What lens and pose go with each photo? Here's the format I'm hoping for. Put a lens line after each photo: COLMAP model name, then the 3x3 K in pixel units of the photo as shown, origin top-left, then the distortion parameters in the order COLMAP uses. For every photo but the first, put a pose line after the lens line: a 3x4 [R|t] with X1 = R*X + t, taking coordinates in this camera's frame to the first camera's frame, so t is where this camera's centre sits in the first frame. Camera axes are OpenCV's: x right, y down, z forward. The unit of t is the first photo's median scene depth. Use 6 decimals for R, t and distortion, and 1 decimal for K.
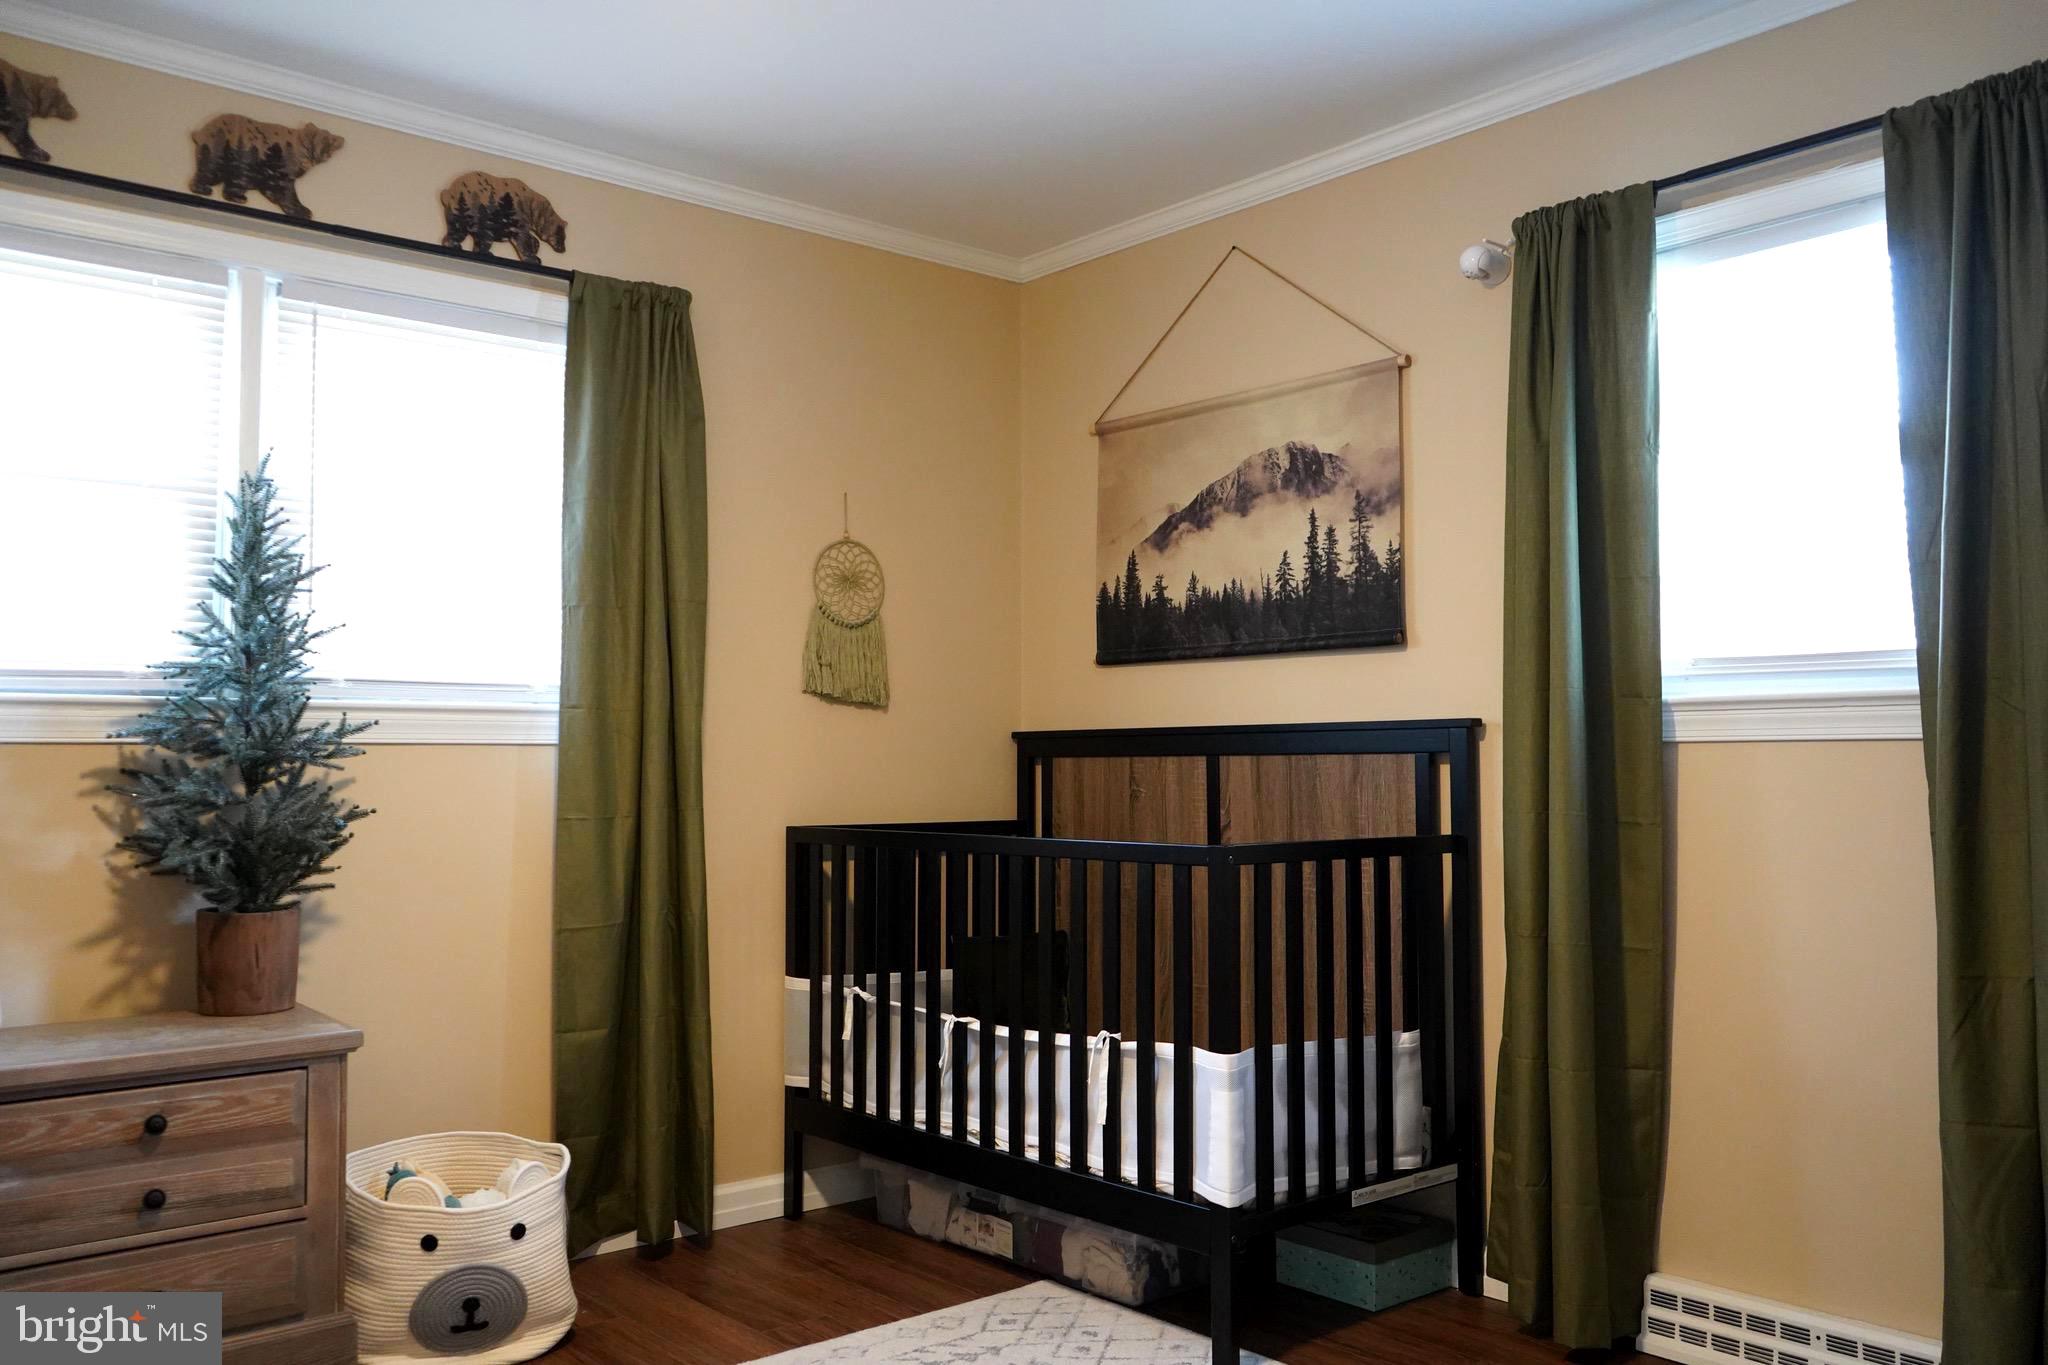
lens RADIAL K [[1658.6, 0, 1024.0], [0, 1658.6, 682.5], [0, 0, 1]] dist [-0.004600, -0.002768]
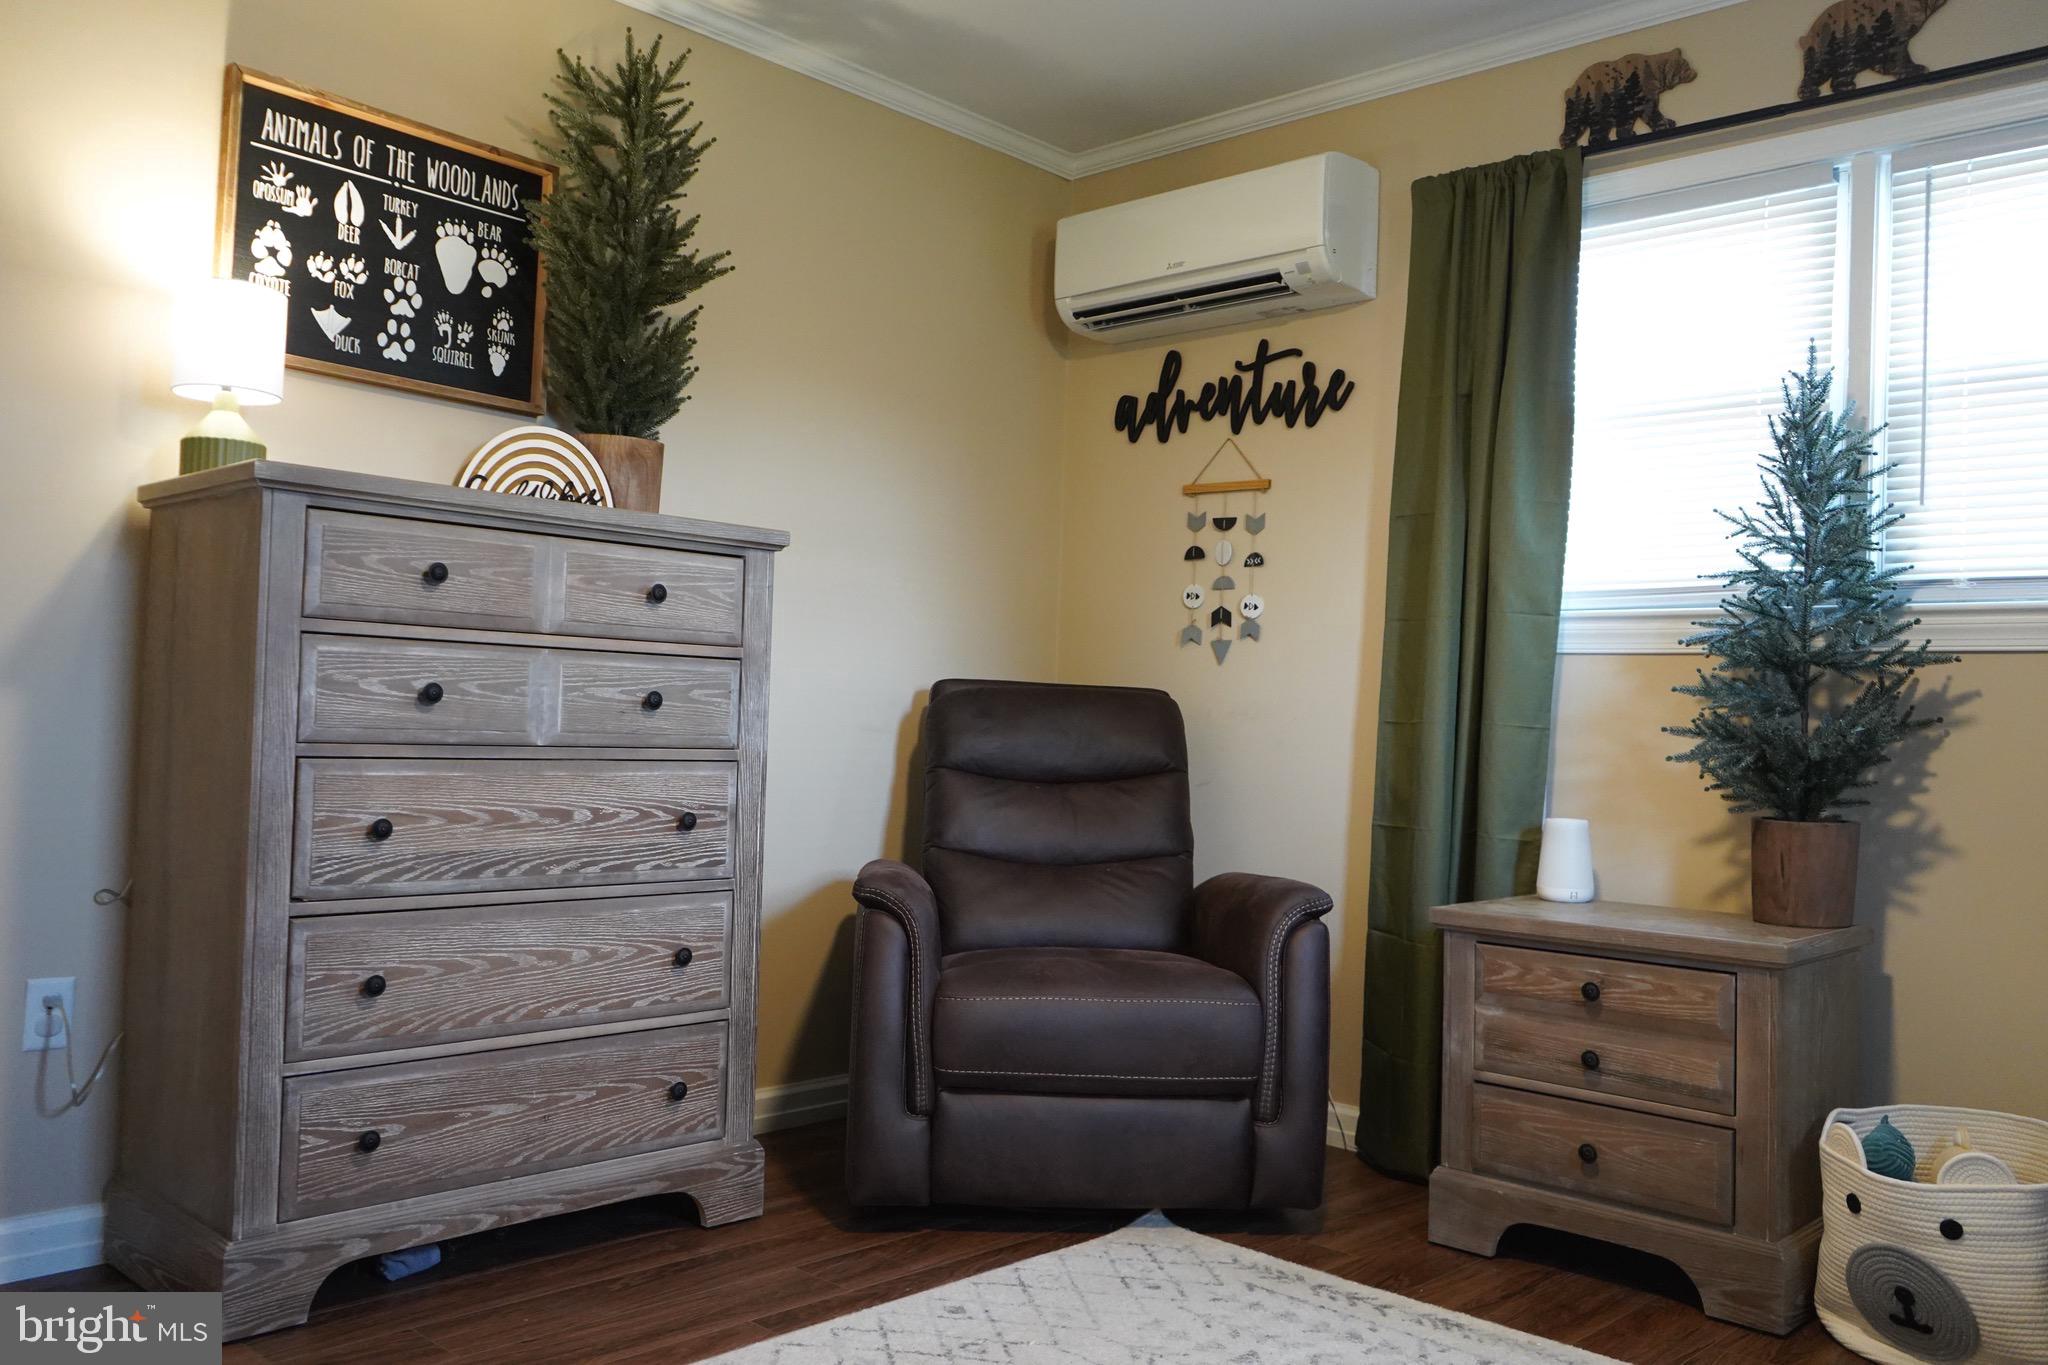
lens RADIAL K [[1658.6, 0, 1024.0], [0, 1658.6, 682.5], [0, 0, 1]] dist [-0.004600, -0.002768]
pose [[0.097211, -0.018198, -0.995097, 0.456738], [0.011942, 0.999782, -0.017117, 0.068287], [0.995192, -0.010220, 0.097407, 0.456984]]
